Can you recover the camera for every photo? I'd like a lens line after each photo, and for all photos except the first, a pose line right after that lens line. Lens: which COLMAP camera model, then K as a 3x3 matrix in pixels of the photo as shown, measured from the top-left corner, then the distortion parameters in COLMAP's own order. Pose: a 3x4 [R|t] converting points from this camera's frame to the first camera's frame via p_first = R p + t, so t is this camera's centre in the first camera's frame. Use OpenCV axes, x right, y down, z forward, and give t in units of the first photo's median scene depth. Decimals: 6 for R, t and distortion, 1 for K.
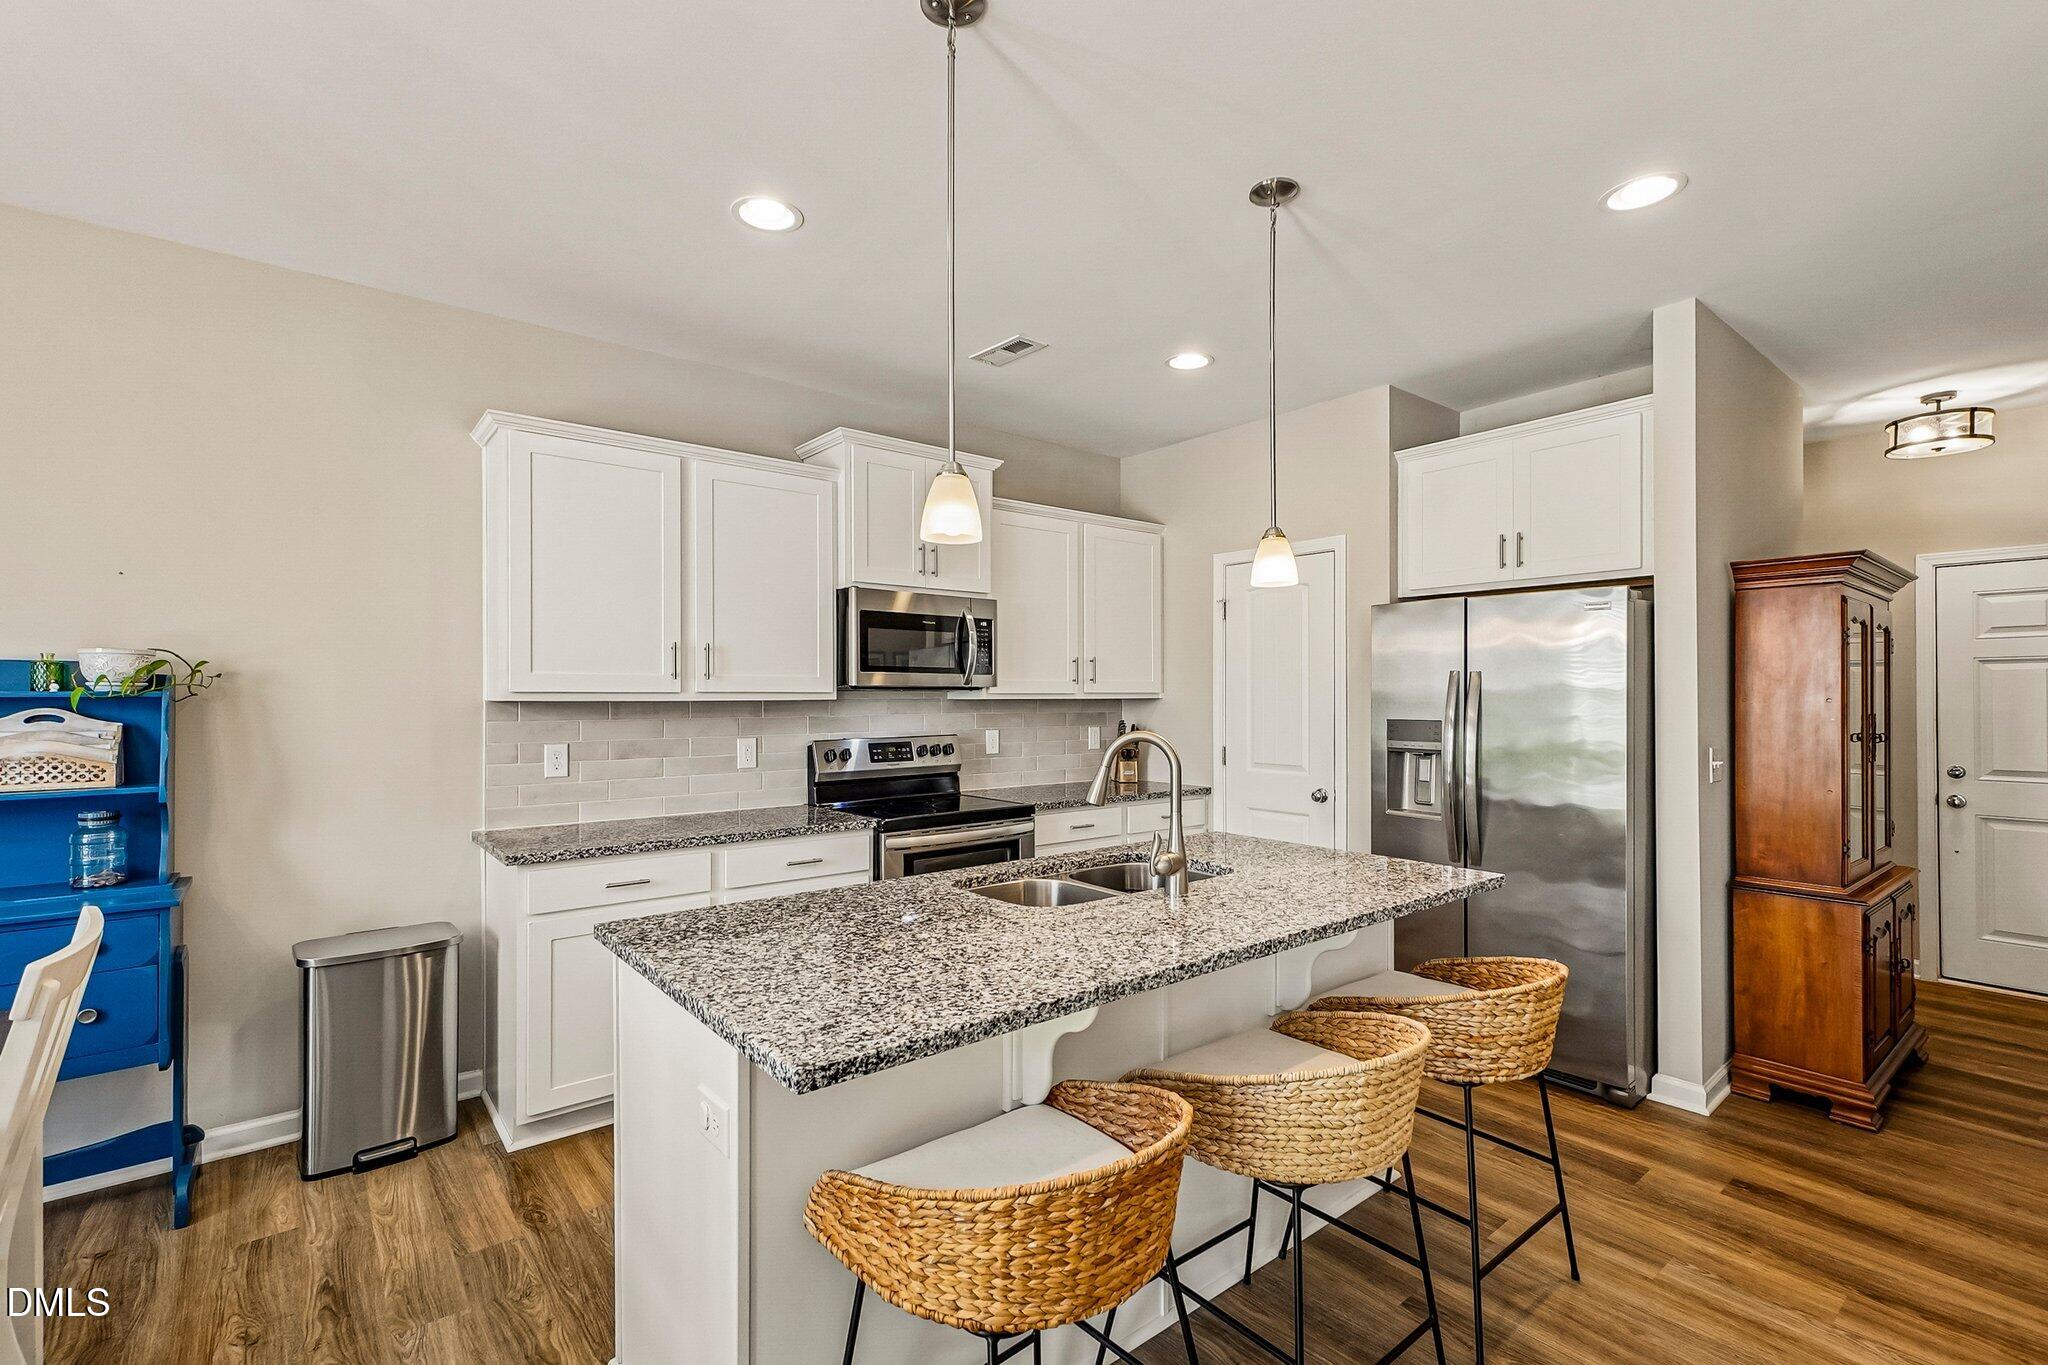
lens RADIAL K [[896.9, 0, 985.8], [0, 896.9, 696.3], [0, 0, 1]] dist [0.008837, -0.000107]
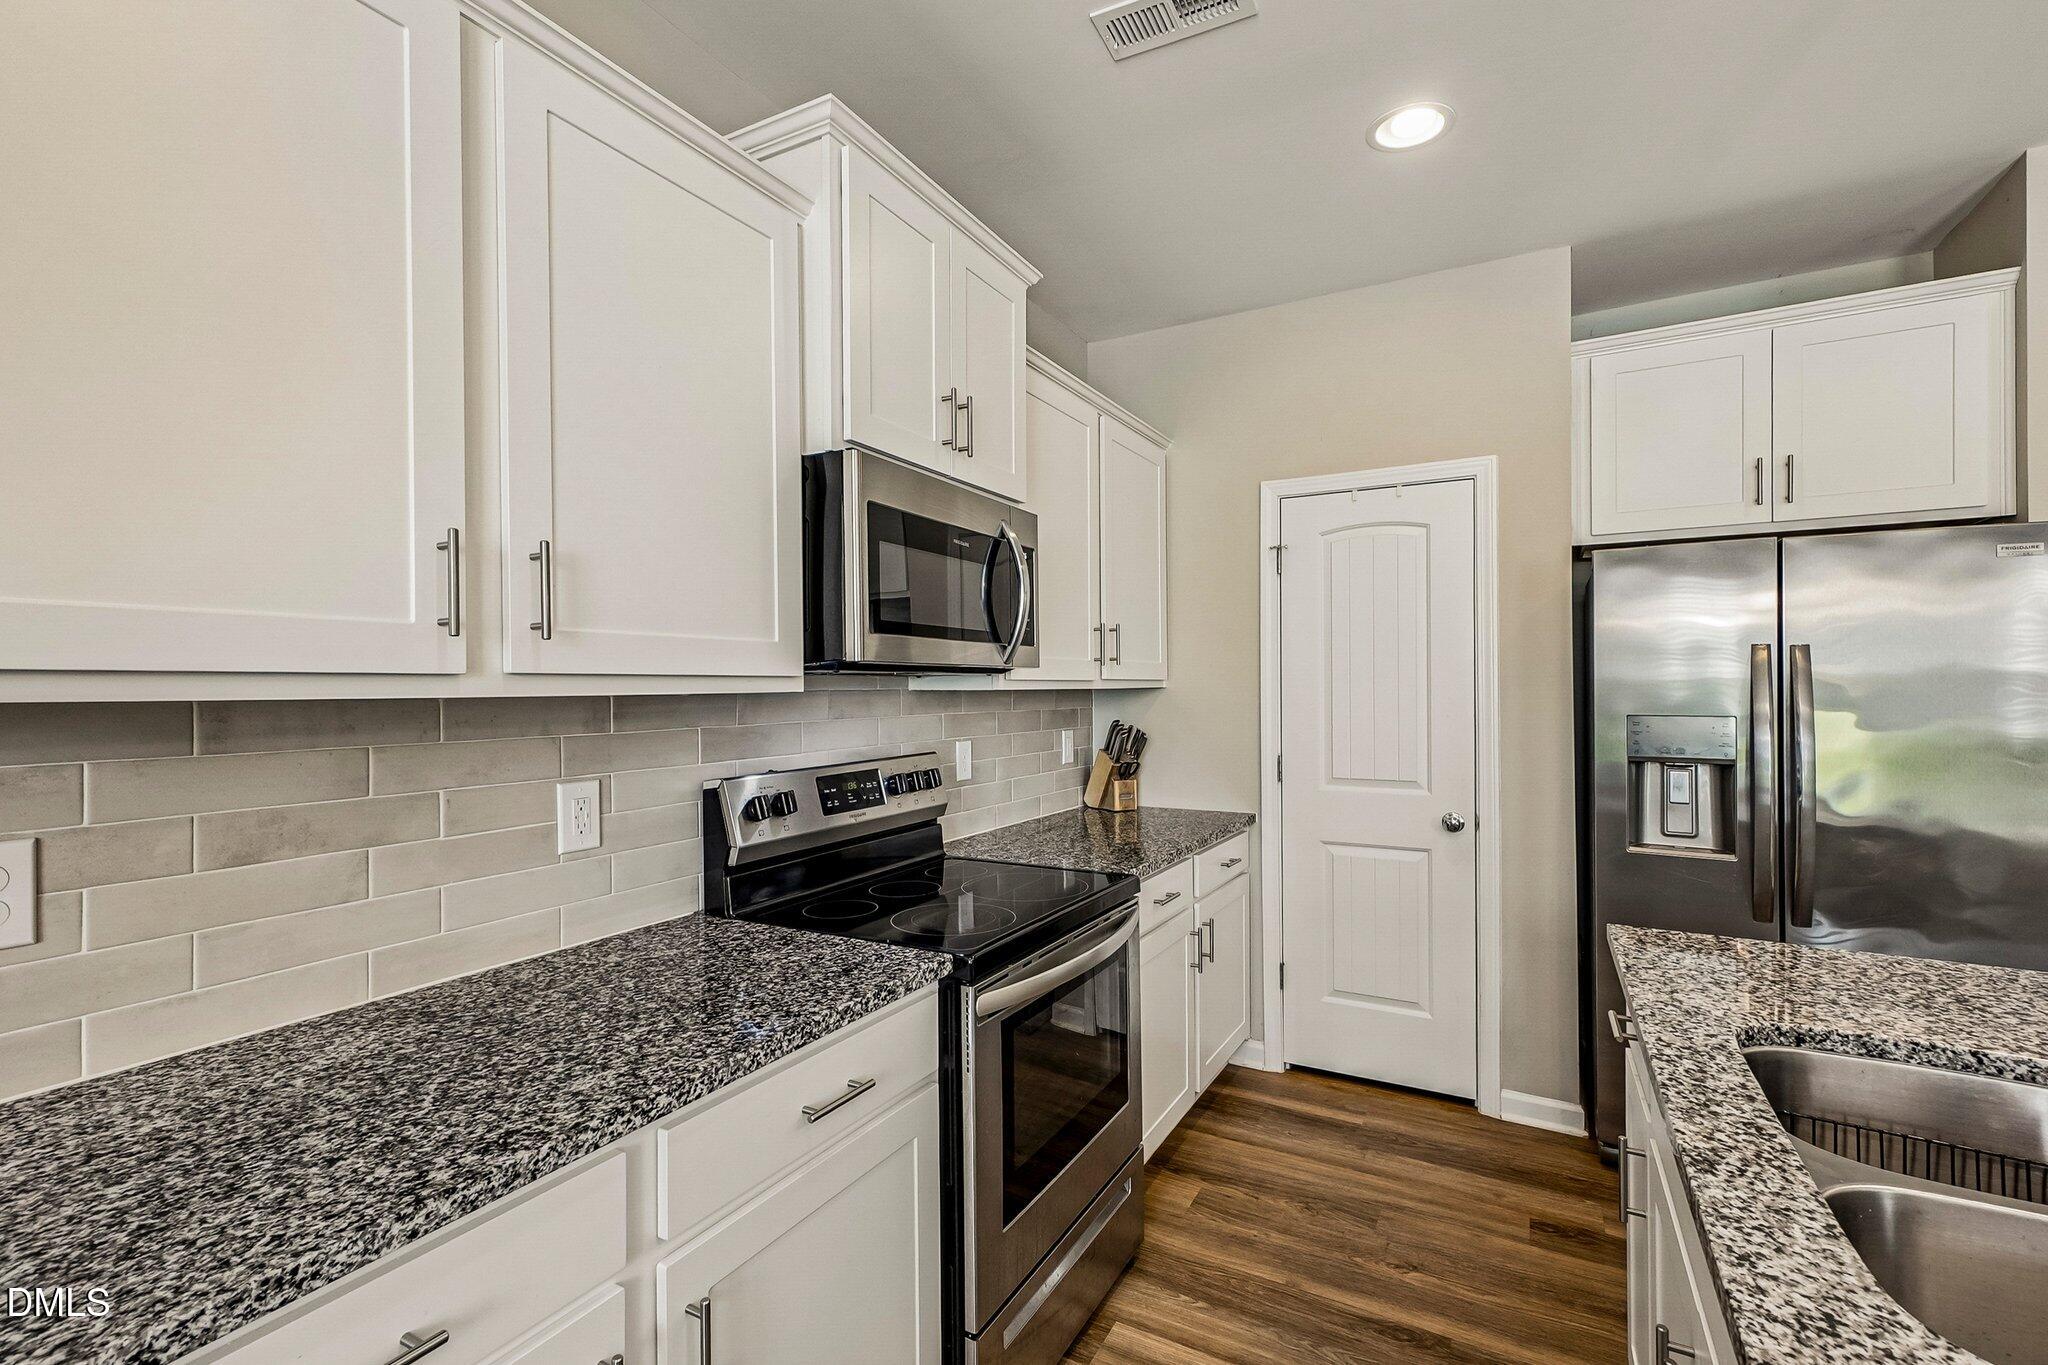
lens RADIAL K [[913.2, 0, 1016.2], [0, 913.2, 685.4], [0, 0, 1]] dist [0.002101, 0.000061]
pose [[0.917682, -0.003241, 0.397303, -0.270244], [0.004489, 0.999987, -0.002212, 0.002209], [-0.397291, 0.003814, 0.917685, 0.555623]]
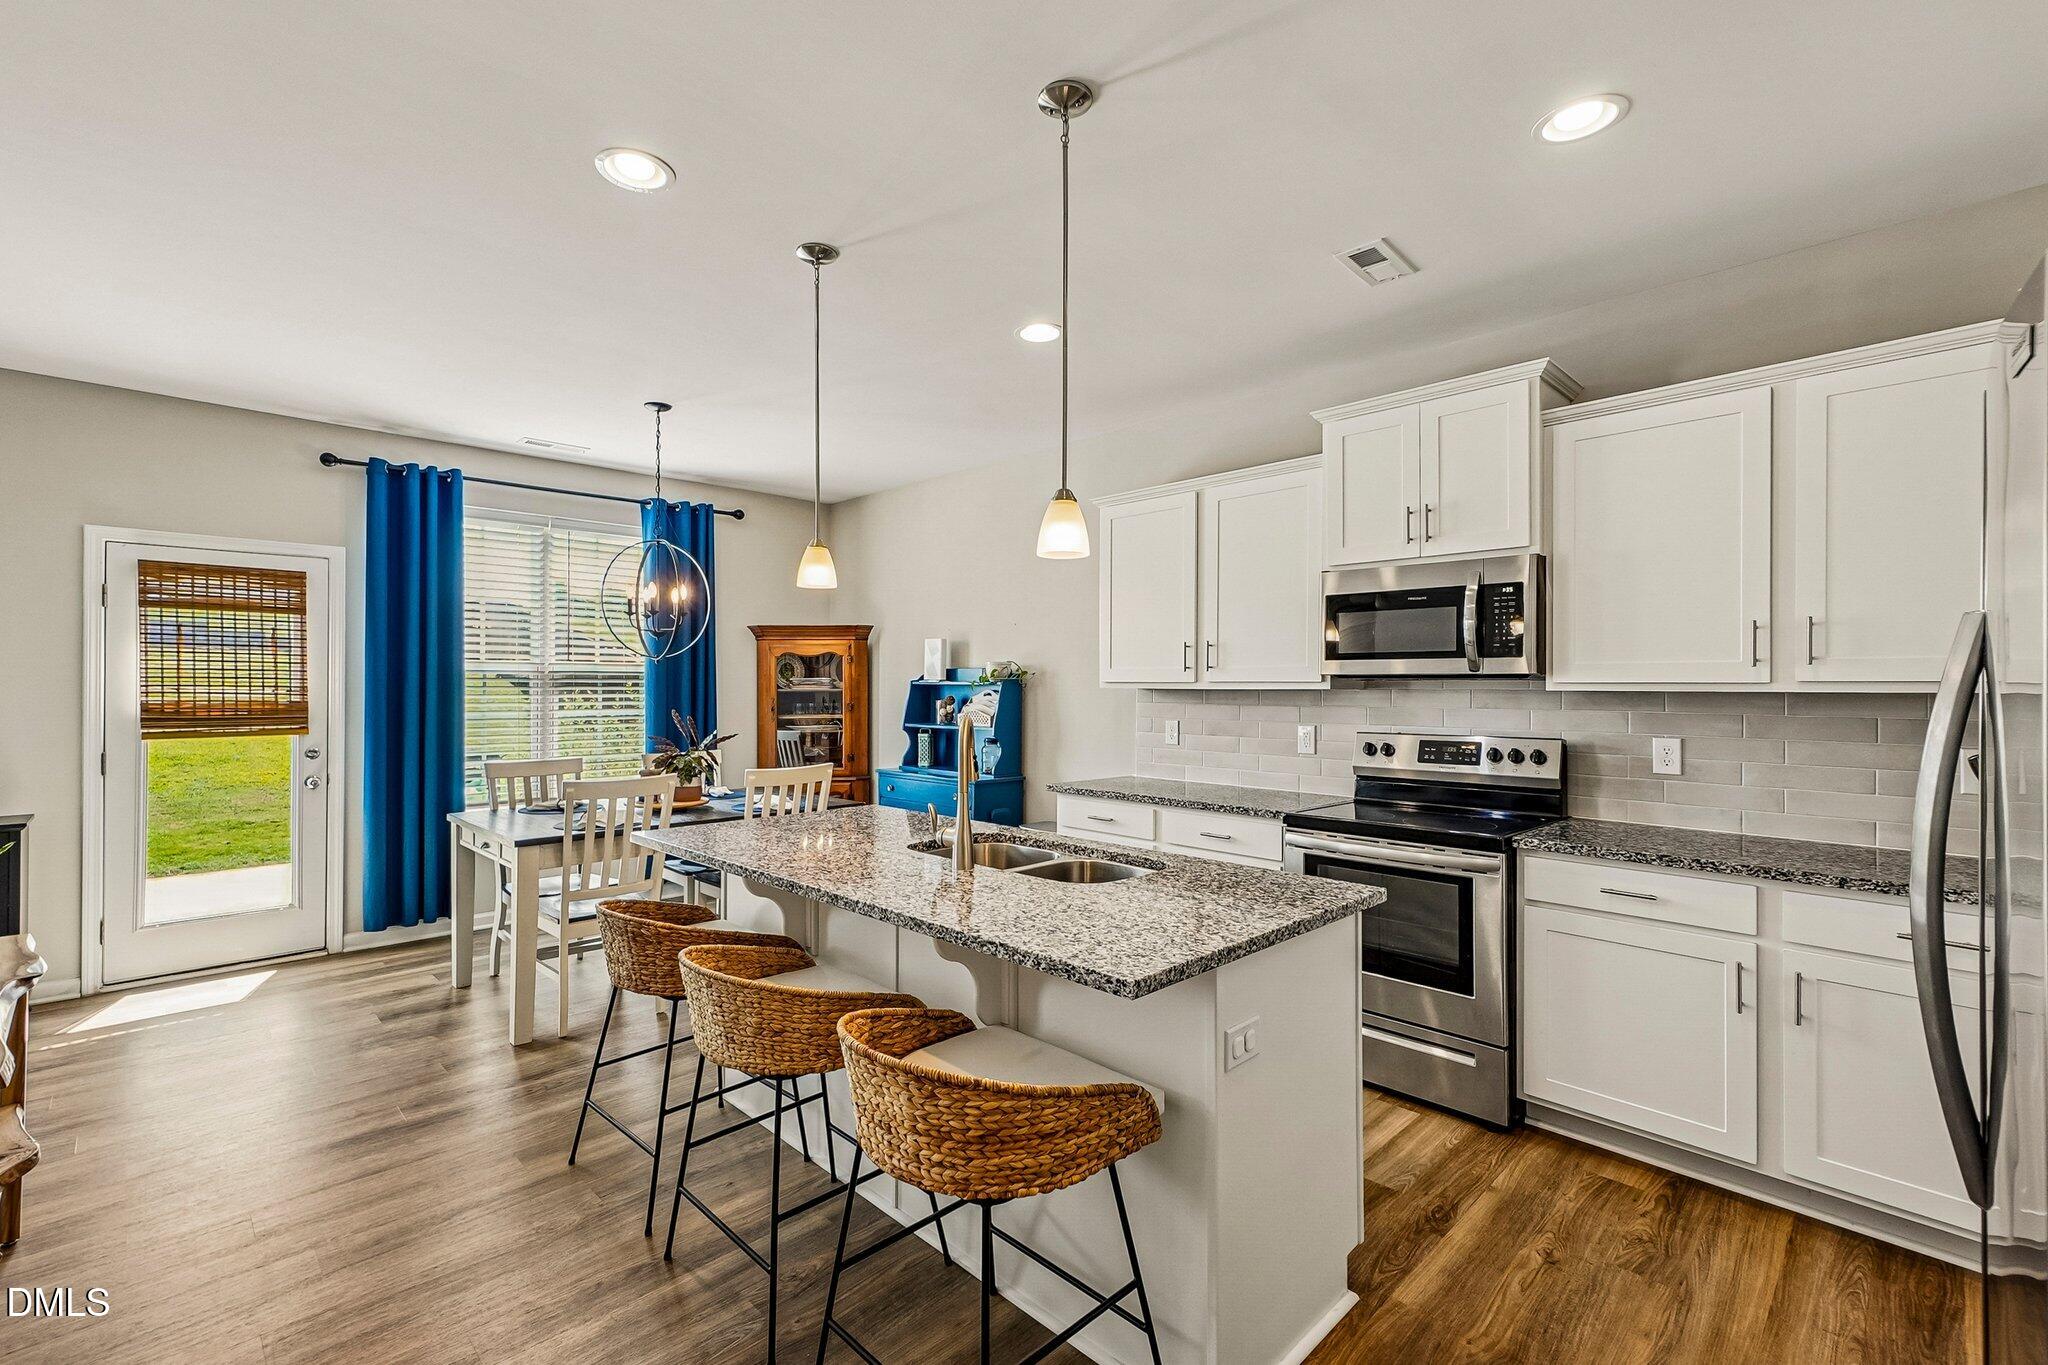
lens RADIAL K [[882.3, 0, 1024.0], [0, 882.3, 682.5], [0, 0, 1]] dist [0.001524, 0.000342]
pose [[0.127093, -0.001698, -0.991889, 0.788742], [-0.004306, 0.999988, -0.002264, -0.000061], [0.991881, 0.004558, 0.127084, 0.586020]]
